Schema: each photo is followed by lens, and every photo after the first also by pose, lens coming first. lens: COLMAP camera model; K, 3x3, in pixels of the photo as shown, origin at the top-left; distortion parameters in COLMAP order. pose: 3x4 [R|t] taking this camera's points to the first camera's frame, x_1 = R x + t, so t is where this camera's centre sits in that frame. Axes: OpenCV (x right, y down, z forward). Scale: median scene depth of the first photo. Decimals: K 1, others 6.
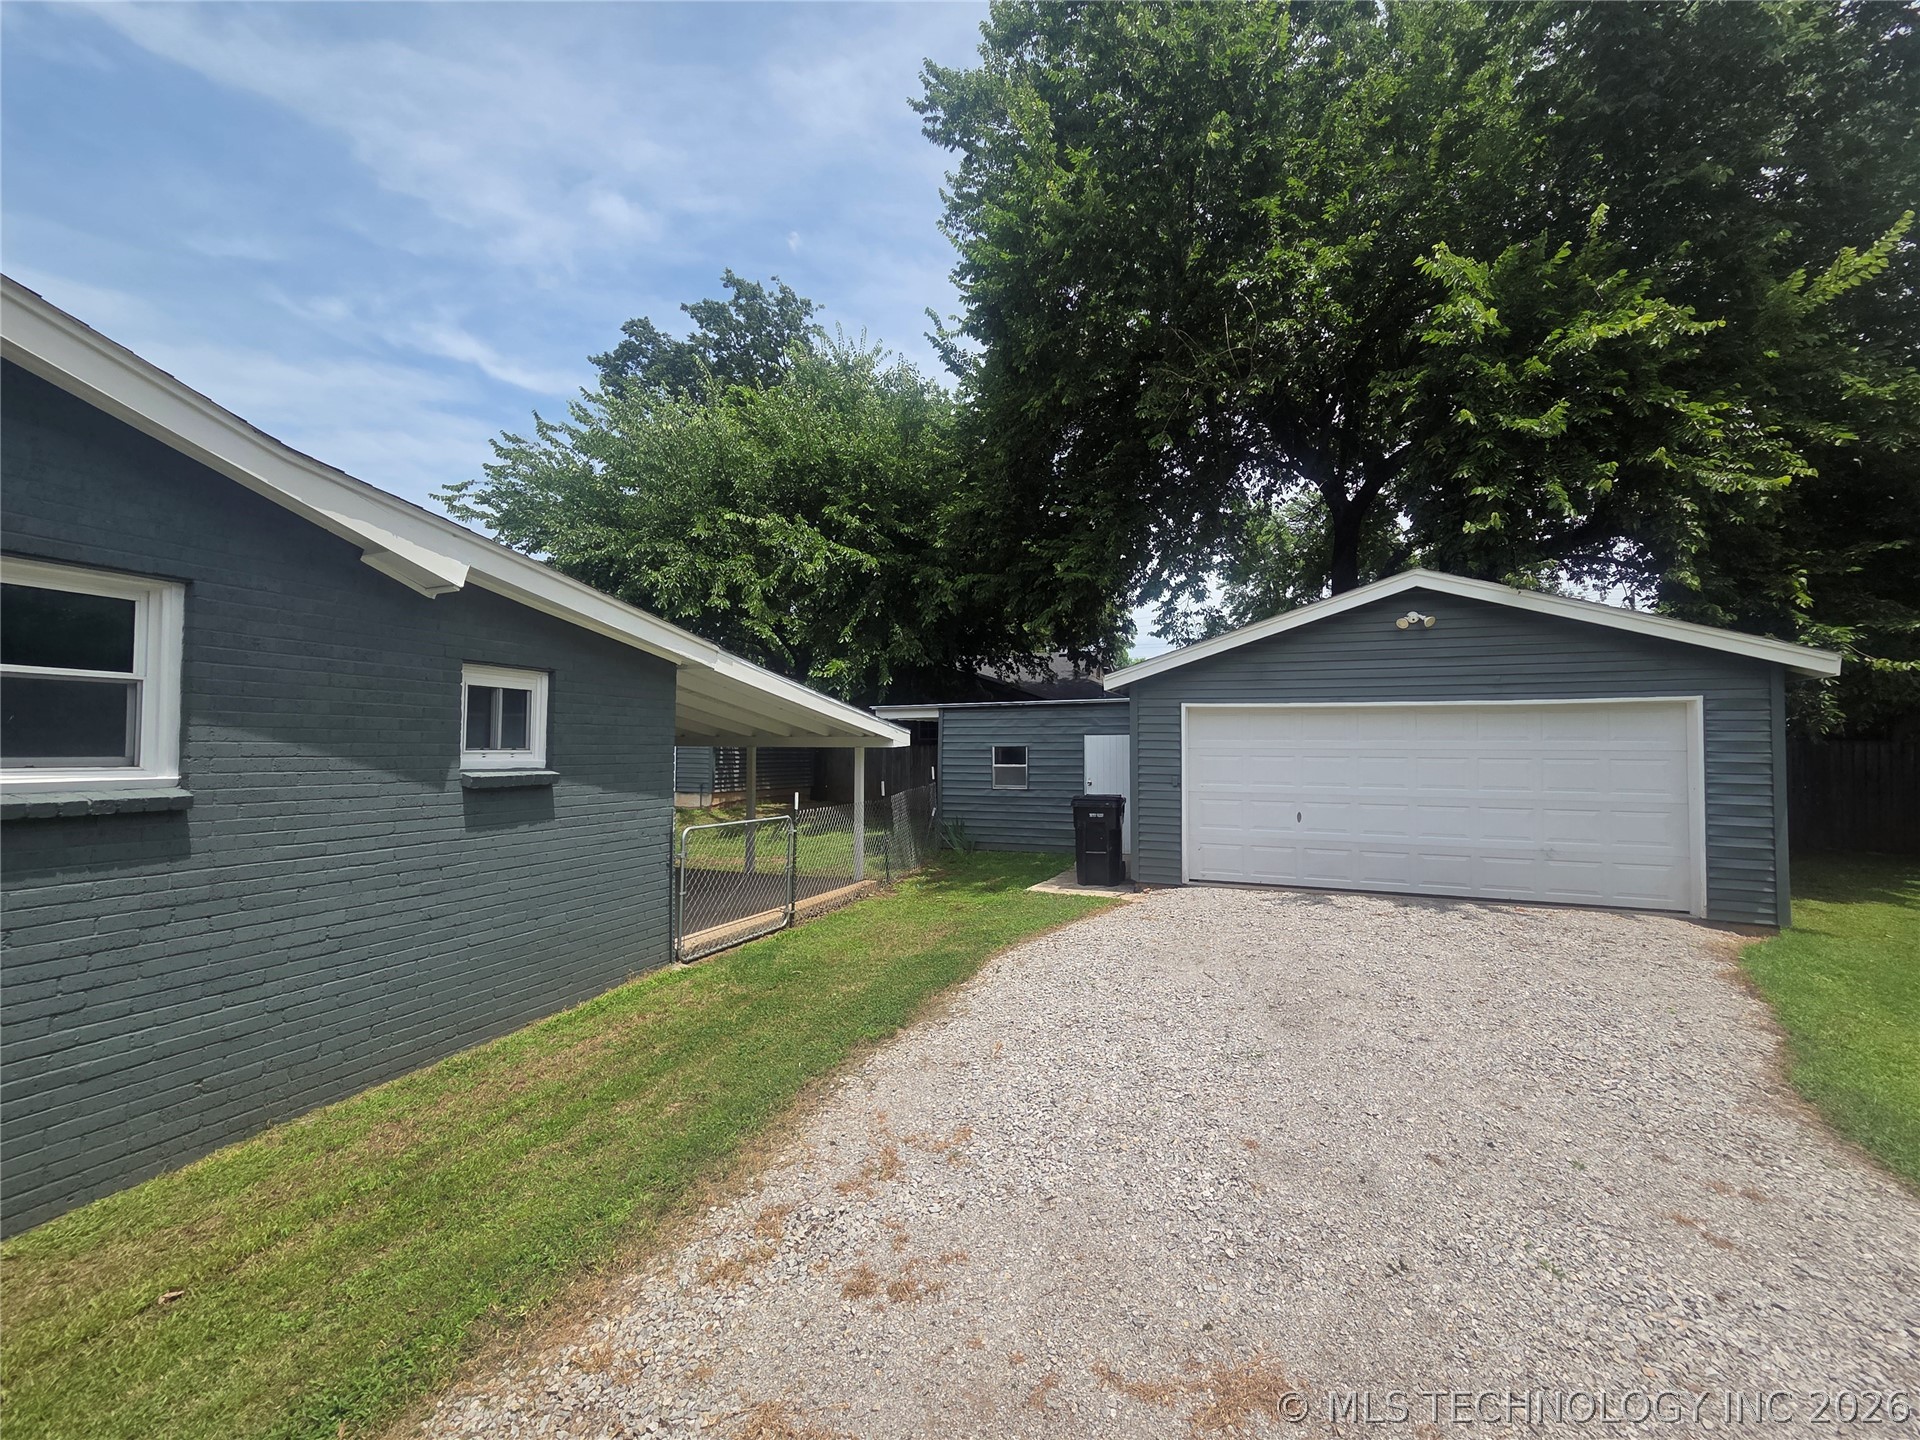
lens RADIAL K [[795.7, 0, 959.8], [0, 795.7, 725.6], [0, 0, 1]] dist [0.001274, 0.000103]
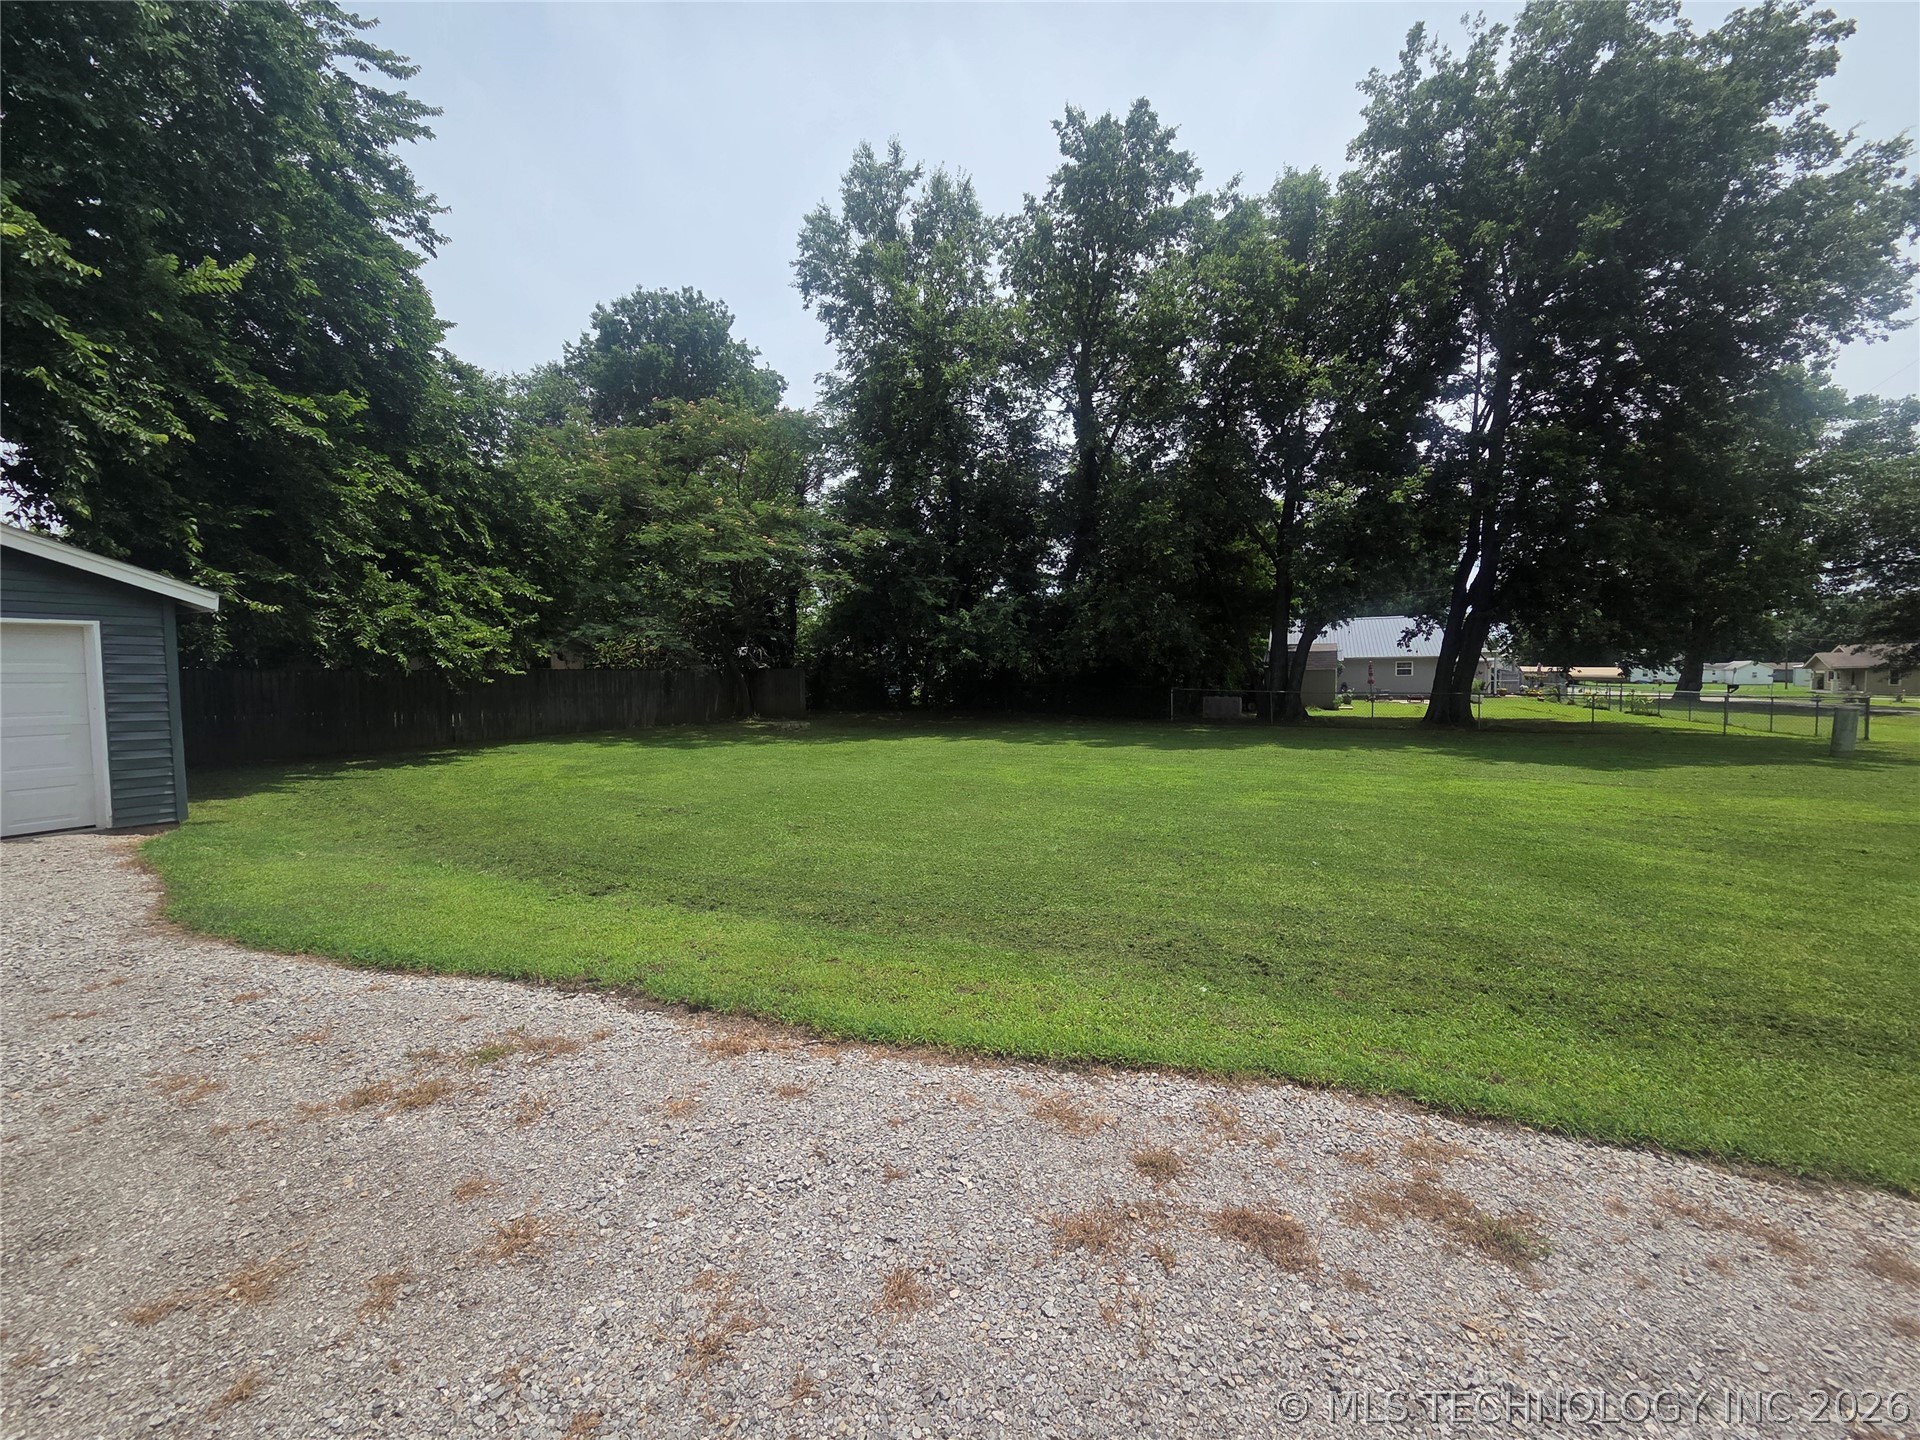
lens RADIAL K [[775.3, 0, 960.0], [0, 775.3, 720.0], [0, 0, 1]] dist [0.011053, -0.006168]
pose [[0.004921, -0.060566, 0.998152, -0.103184], [-0.015952, 0.998032, 0.060637, 0.012858], [-0.999861, -0.016221, 0.003945, -0.150705]]
